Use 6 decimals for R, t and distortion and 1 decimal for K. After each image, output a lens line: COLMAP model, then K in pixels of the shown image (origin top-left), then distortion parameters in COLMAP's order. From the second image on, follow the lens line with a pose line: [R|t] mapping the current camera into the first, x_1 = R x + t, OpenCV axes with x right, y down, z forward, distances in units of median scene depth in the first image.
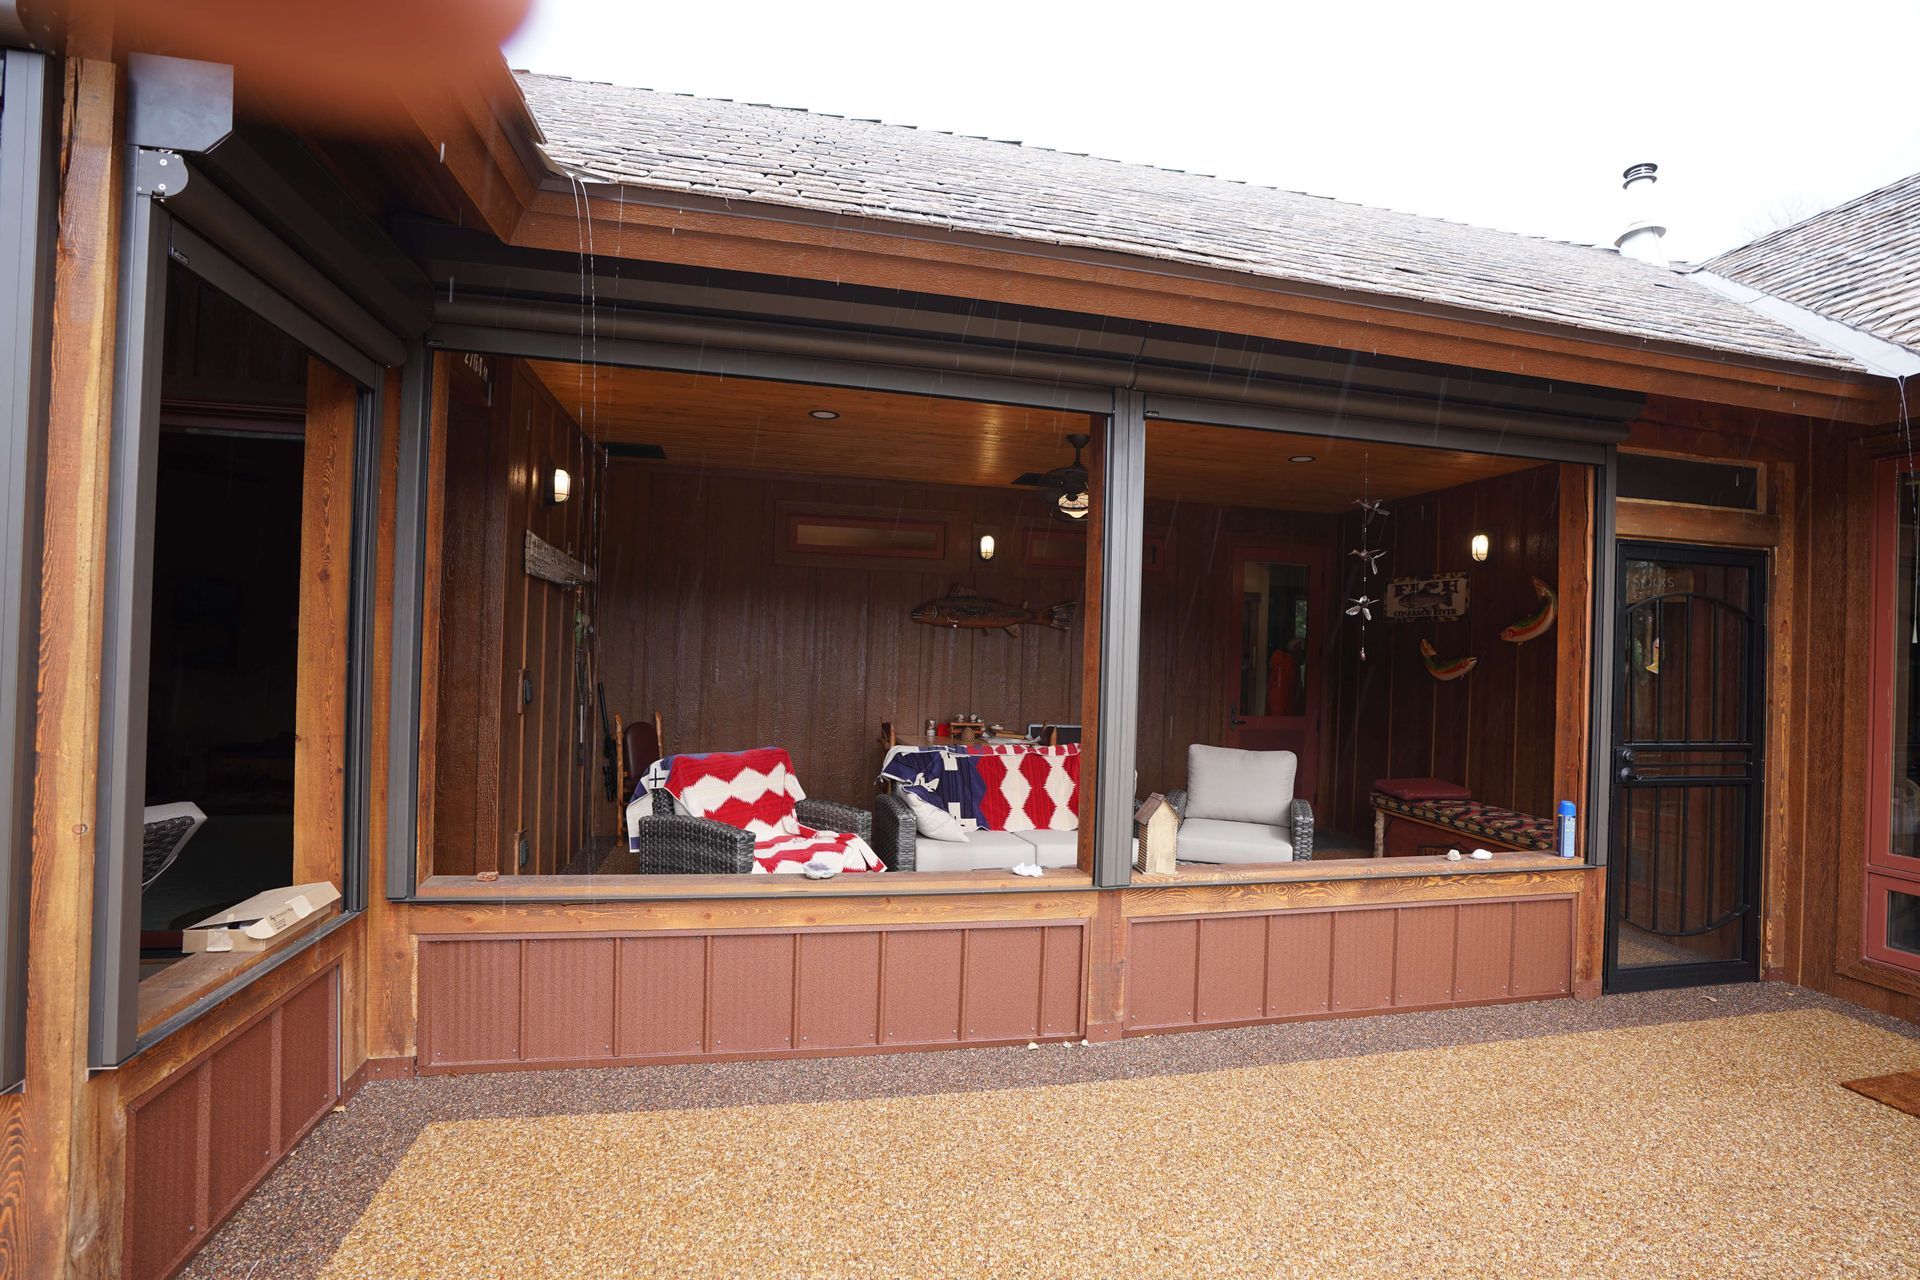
lens RADIAL K [[825.7, 0, 960.0], [0, 825.7, 640.0], [0, 0, 1]] dist [-0.000710, -0.000069]
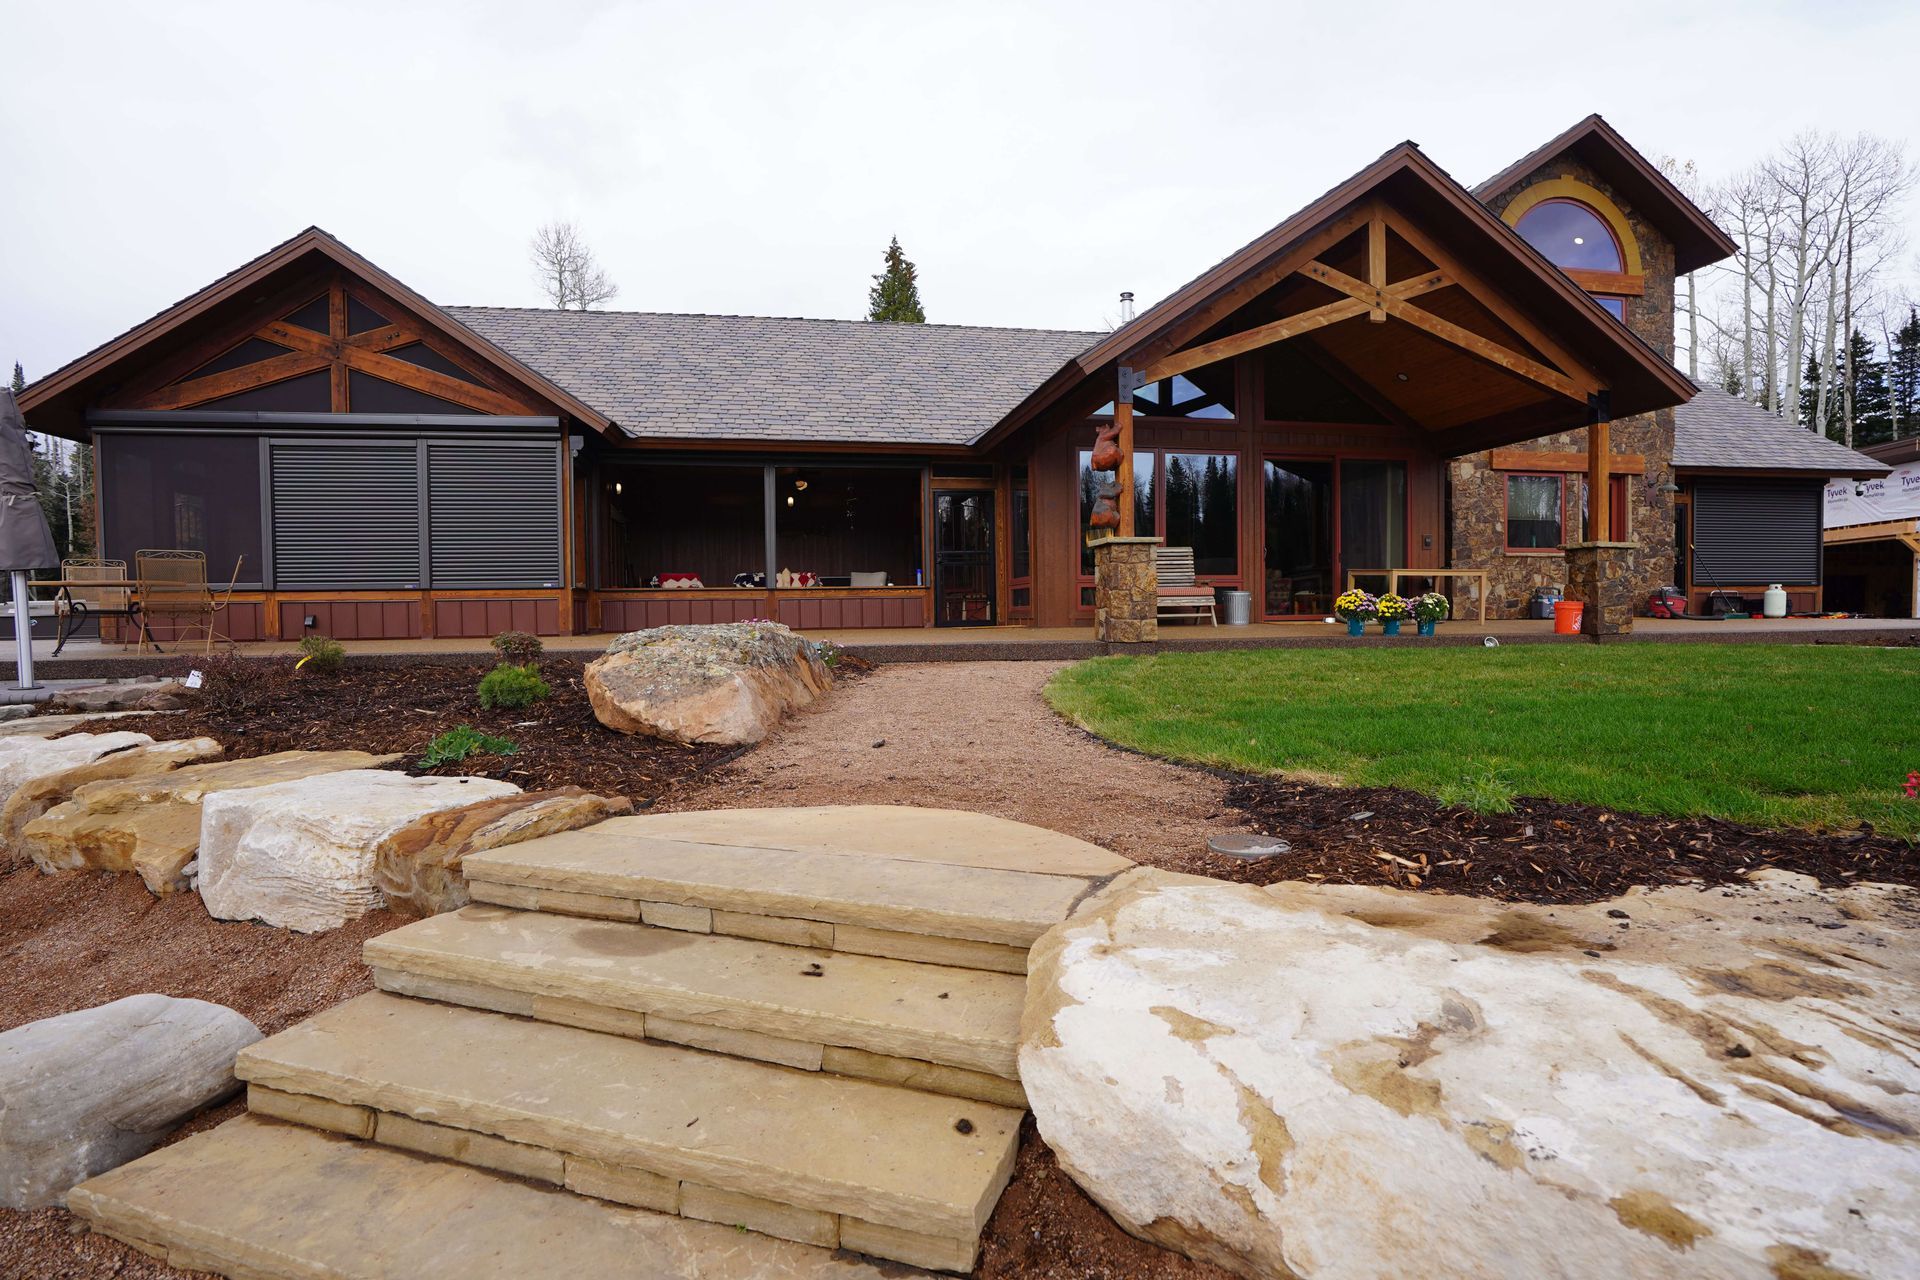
lens RADIAL K [[907.2, 0, 960.0], [0, 907.2, 640.0], [0, 0, 1]] dist [-0.001847, -0.000271]
pose [[0.998517, -0.044596, -0.031233, 0.929979], [0.045875, 0.998084, 0.041514, 0.314821], [0.029321, -0.042885, 0.998650, -2.533313]]
